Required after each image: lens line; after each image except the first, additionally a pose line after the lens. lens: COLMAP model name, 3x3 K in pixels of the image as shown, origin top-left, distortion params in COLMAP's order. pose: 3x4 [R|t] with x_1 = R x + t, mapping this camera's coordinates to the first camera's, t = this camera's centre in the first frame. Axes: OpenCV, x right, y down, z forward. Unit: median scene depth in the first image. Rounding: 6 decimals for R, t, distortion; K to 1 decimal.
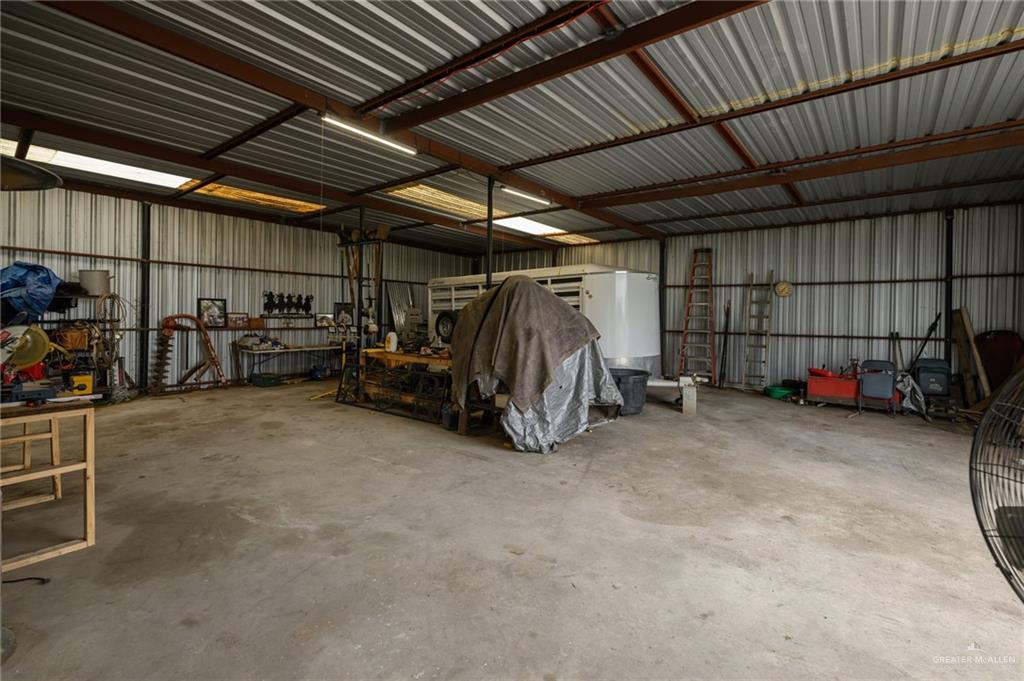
lens RADIAL K [[482.6, 0, 541.0], [0, 482.6, 316.3], [0, 0, 1]] dist [-0.000013, 0.000007]
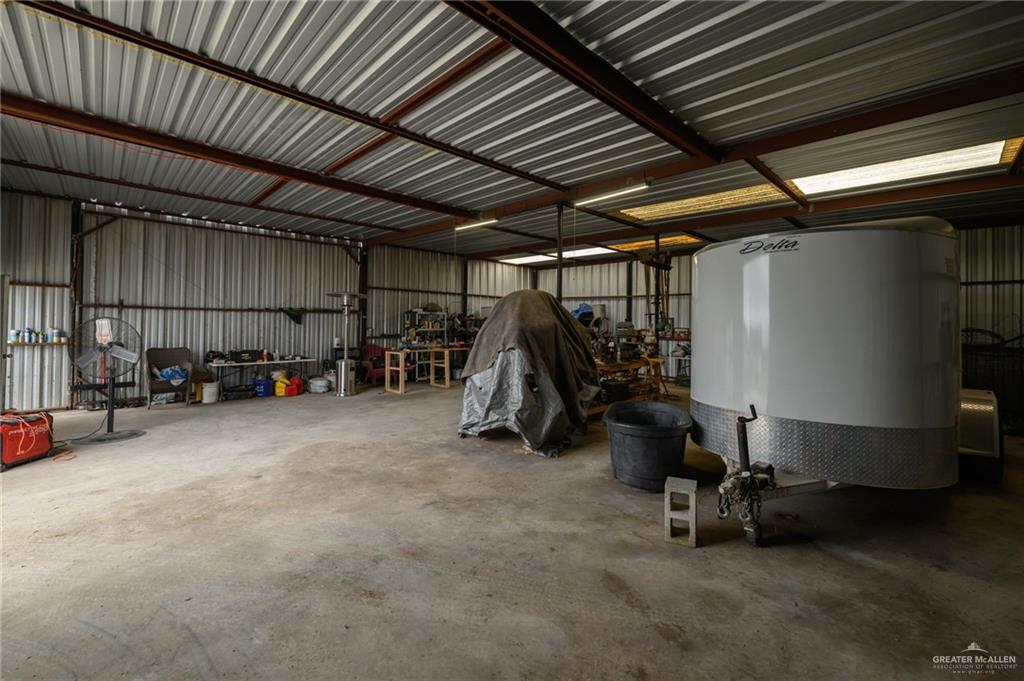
lens RADIAL K [[406.7, 0, 494.4], [0, 406.7, 320.3], [0, 0, 1]] dist [-0.001024, -0.000122]
pose [[-0.185816, -0.022761, -0.982321, 0.781642], [-0.016581, 0.999662, -0.020026, 0.003993], [0.982445, 0.012567, -0.186131, 0.966171]]
